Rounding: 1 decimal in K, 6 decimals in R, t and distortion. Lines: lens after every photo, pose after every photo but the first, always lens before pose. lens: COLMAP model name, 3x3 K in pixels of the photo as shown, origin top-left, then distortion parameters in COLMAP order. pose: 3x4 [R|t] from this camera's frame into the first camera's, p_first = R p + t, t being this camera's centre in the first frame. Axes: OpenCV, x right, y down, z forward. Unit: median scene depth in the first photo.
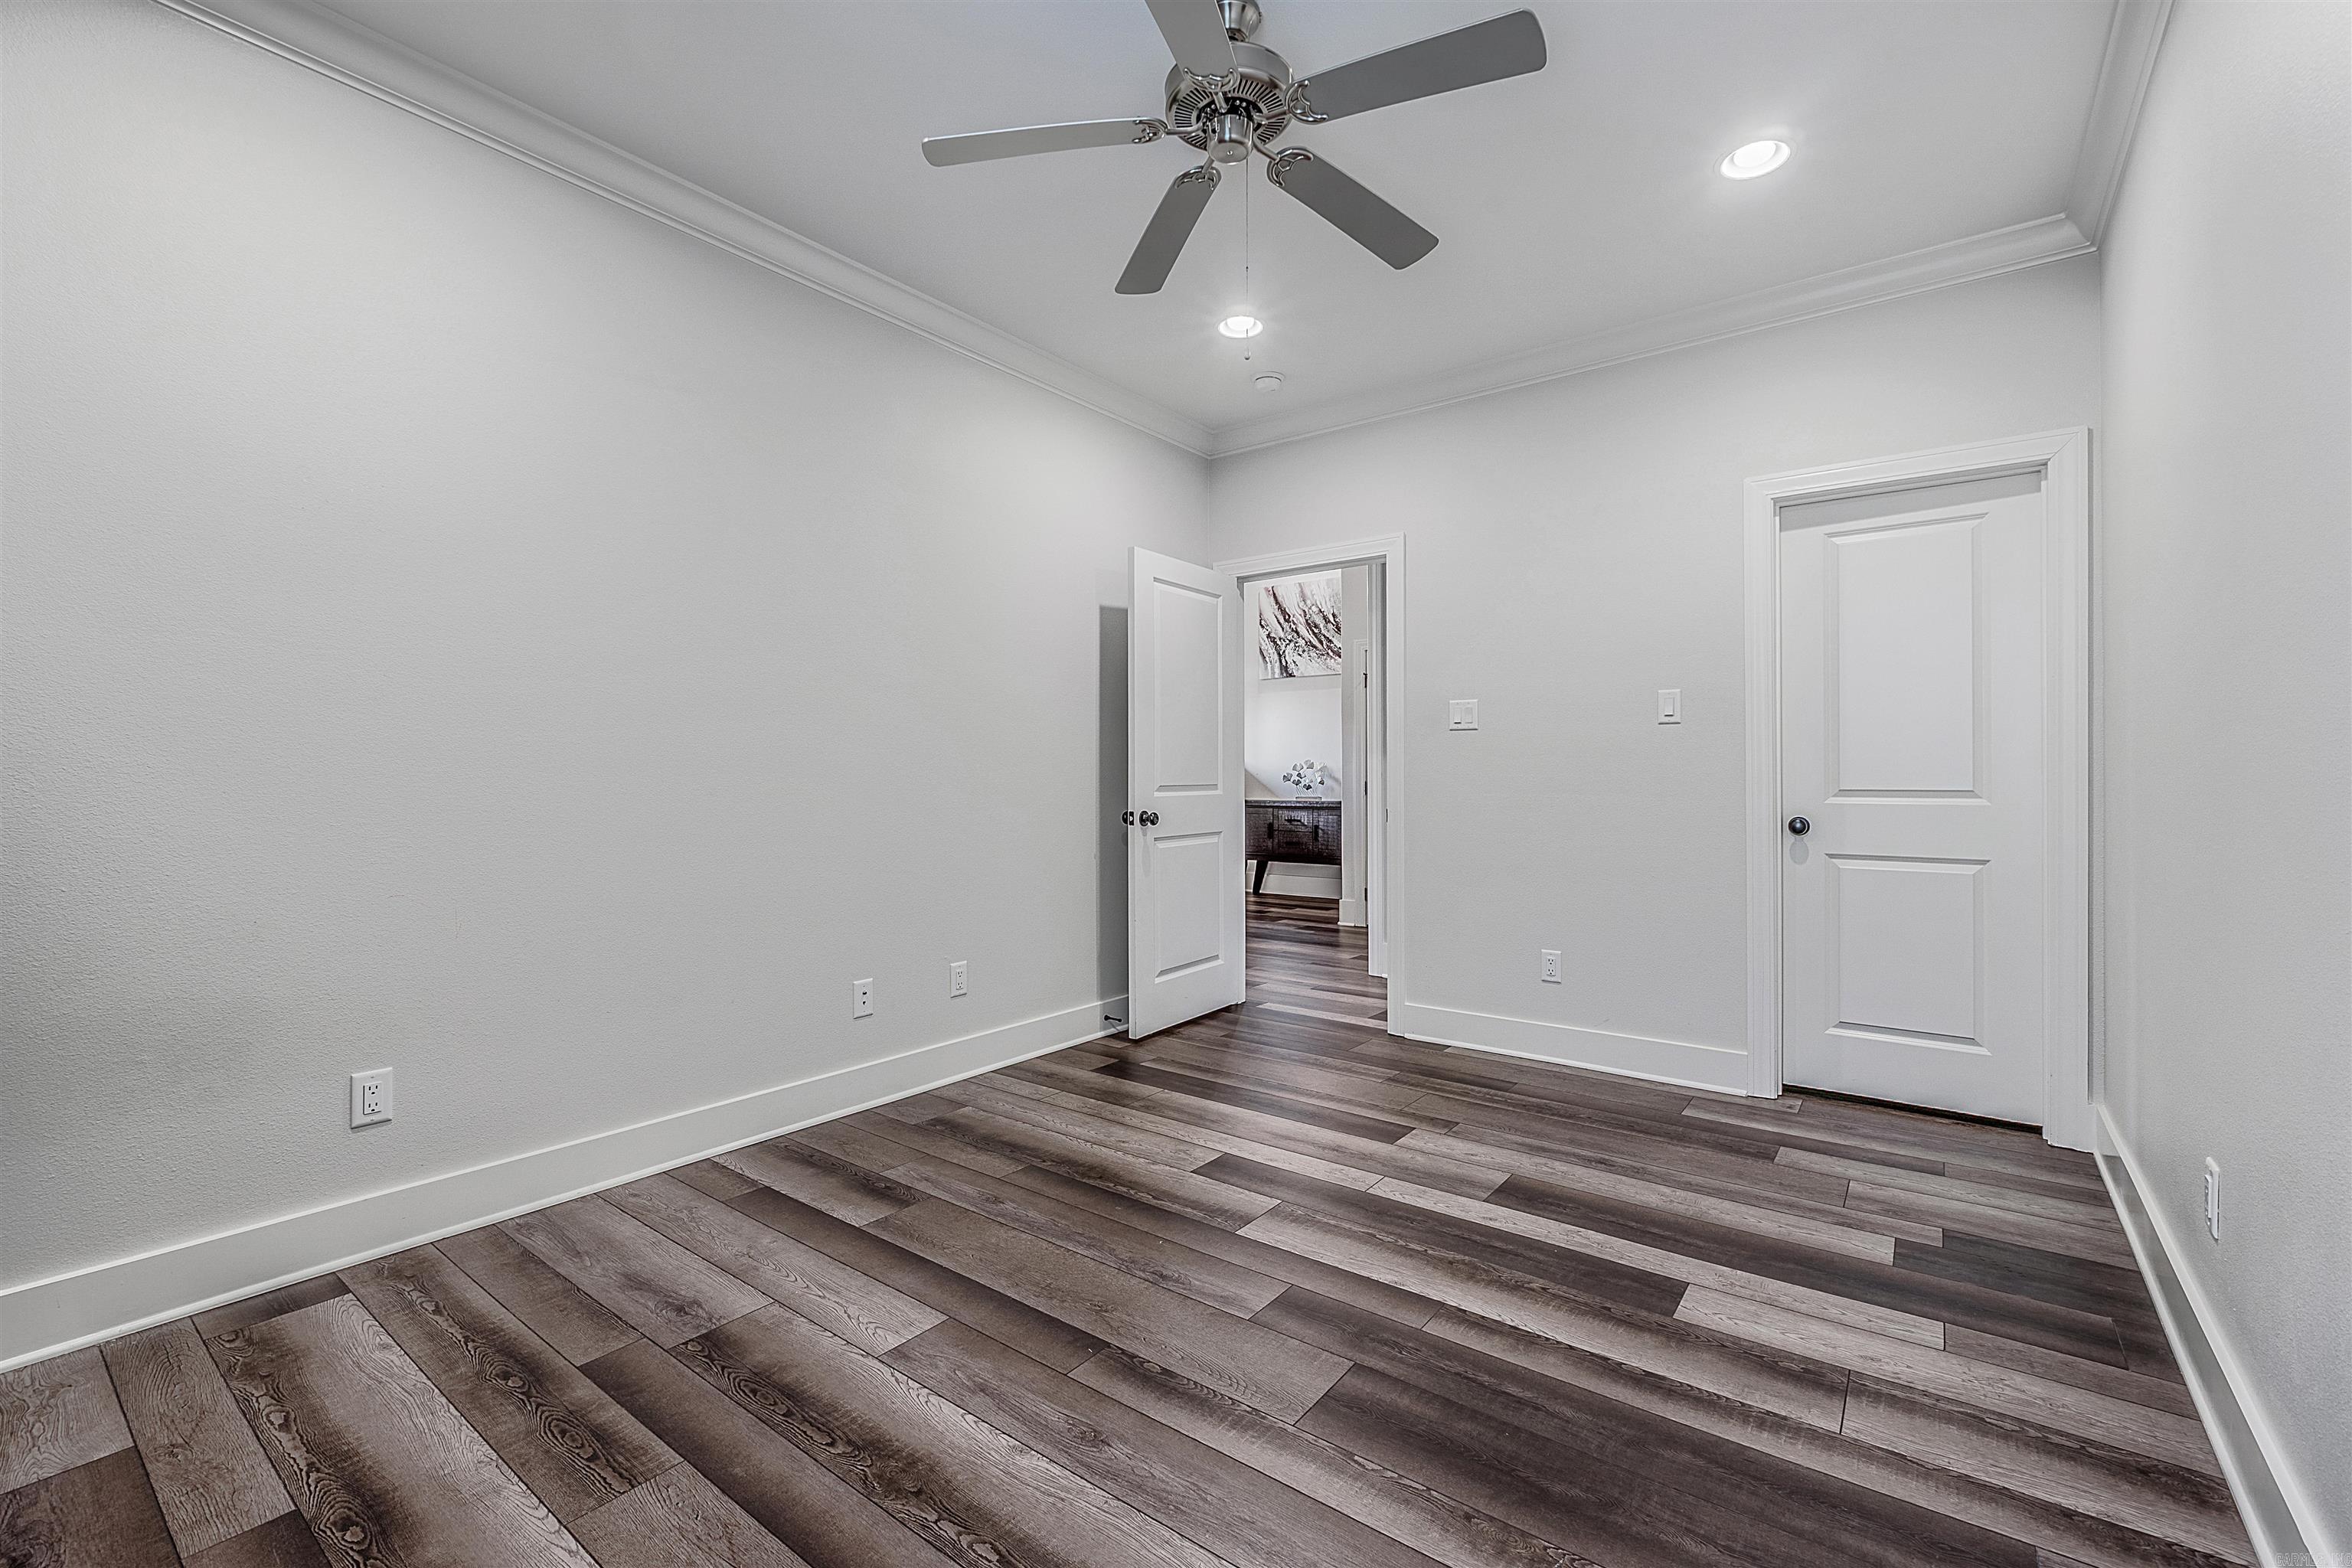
lens RADIAL K [[1008.0, 0, 1176.0], [0, 1008.0, 784.0], [0, 0, 1]] dist [-0.002846, 0.000391]
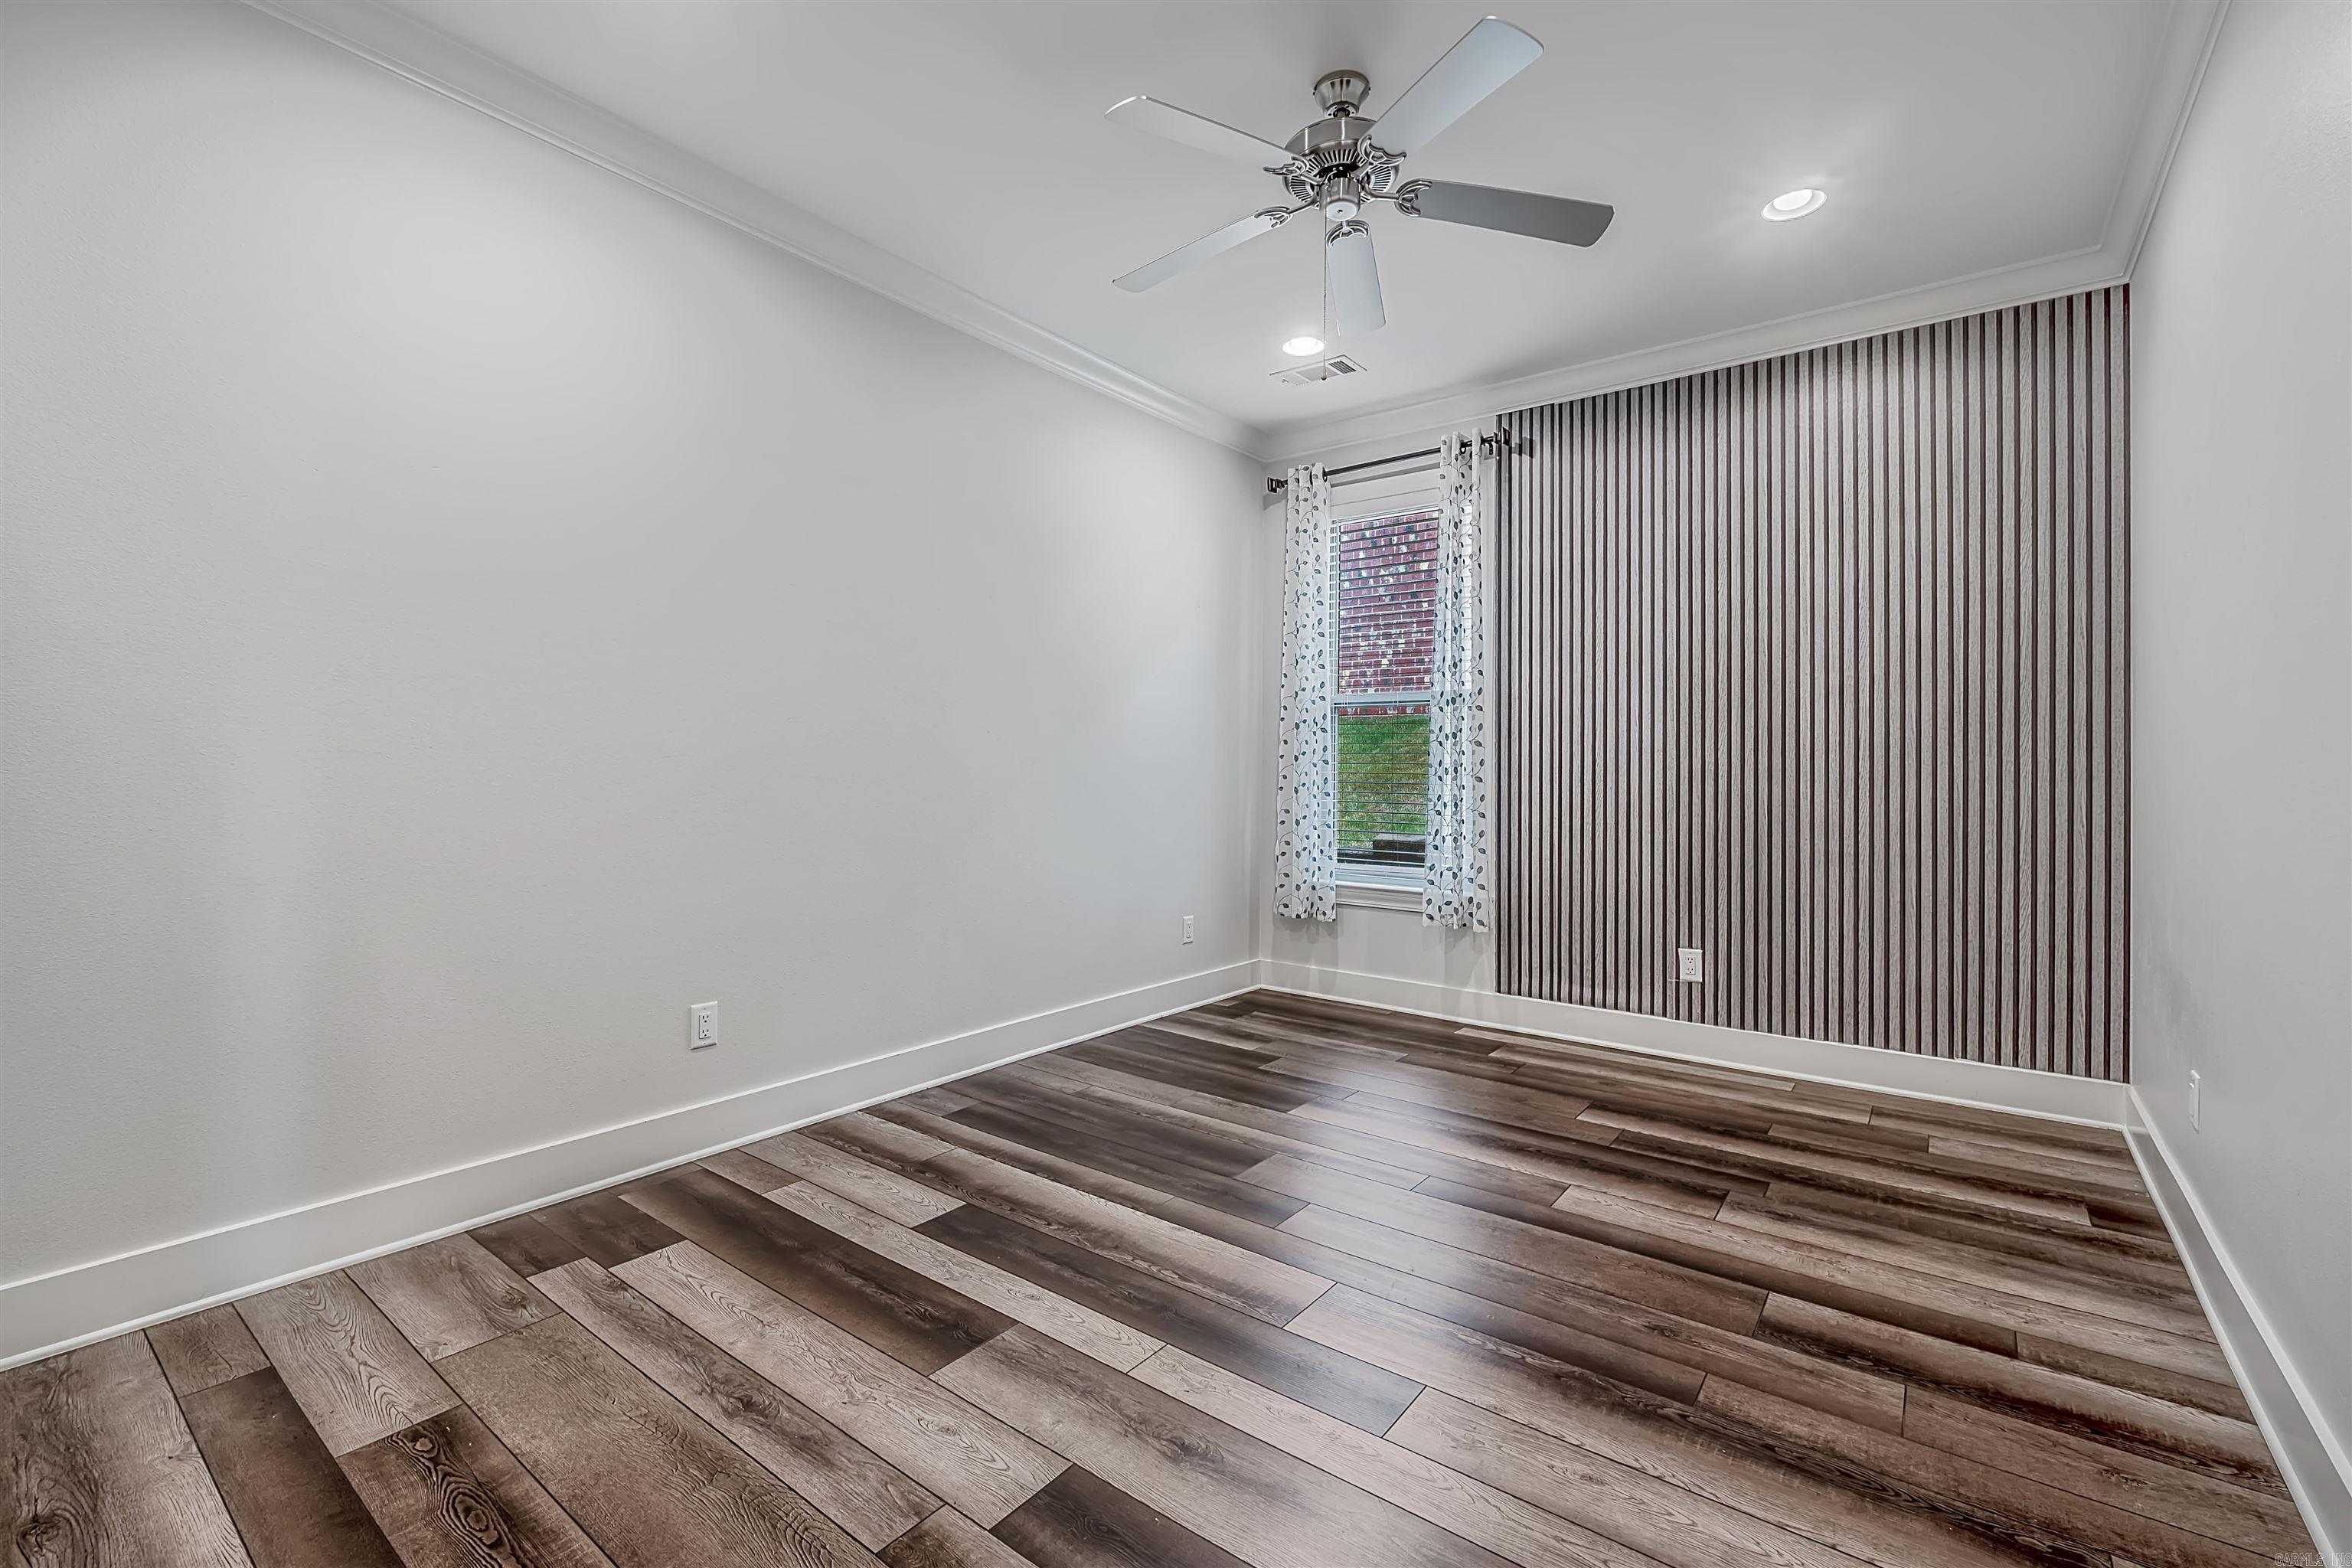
lens RADIAL K [[1008.0, 0, 1176.0], [0, 1008.0, 784.0], [0, 0, 1]] dist [-0.002846, 0.000391]
pose [[-0.999951, -0.009917, -0.000052, 0.226511], [-0.009917, 0.999812, 0.016650, -0.007985], [-0.000113, 0.016650, -0.999861, 2.088512]]
